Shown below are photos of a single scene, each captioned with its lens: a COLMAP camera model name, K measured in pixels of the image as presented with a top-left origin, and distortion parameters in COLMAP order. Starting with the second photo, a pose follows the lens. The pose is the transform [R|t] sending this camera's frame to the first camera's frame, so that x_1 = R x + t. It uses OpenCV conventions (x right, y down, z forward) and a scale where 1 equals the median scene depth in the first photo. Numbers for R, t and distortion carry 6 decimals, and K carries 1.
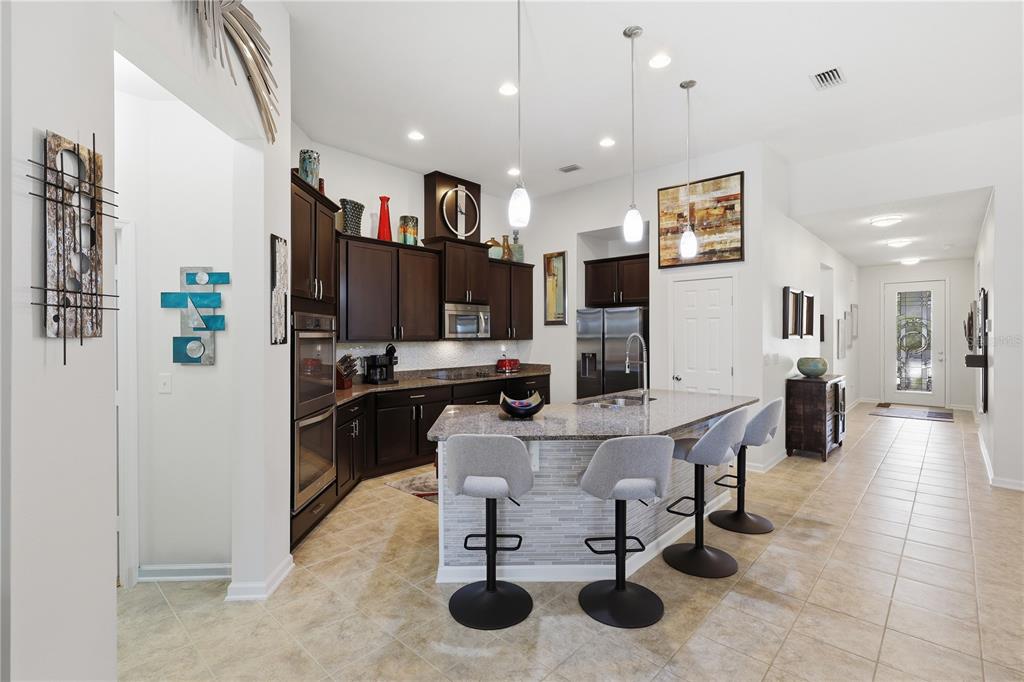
lens RADIAL K [[476.7, 0, 510.7], [0, 476.7, 337.5], [0, 0, 1]] dist [-0.000559, -0.000184]
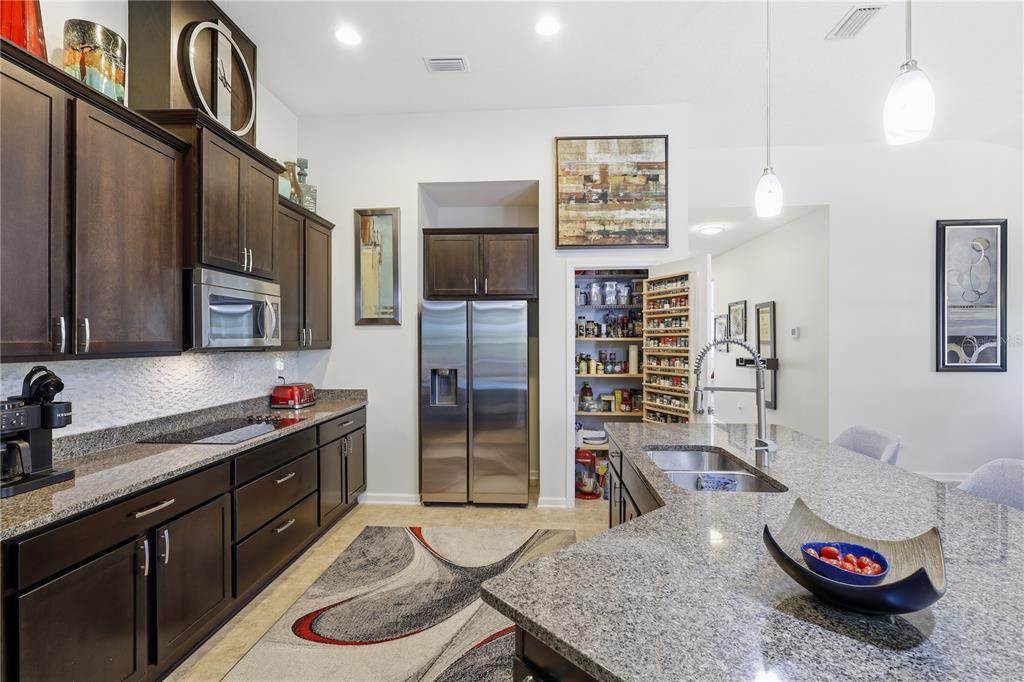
lens RADIAL K [[476.7, 0, 512.6], [0, 476.7, 340.4], [0, 0, 1]] dist [-0.000559, -0.000184]
pose [[0.778119, 0.000872, 0.628117, -0.192944], [0.004209, 0.999969, -0.006602, -0.001738], [-0.628103, 0.007781, 0.778091, 0.493281]]
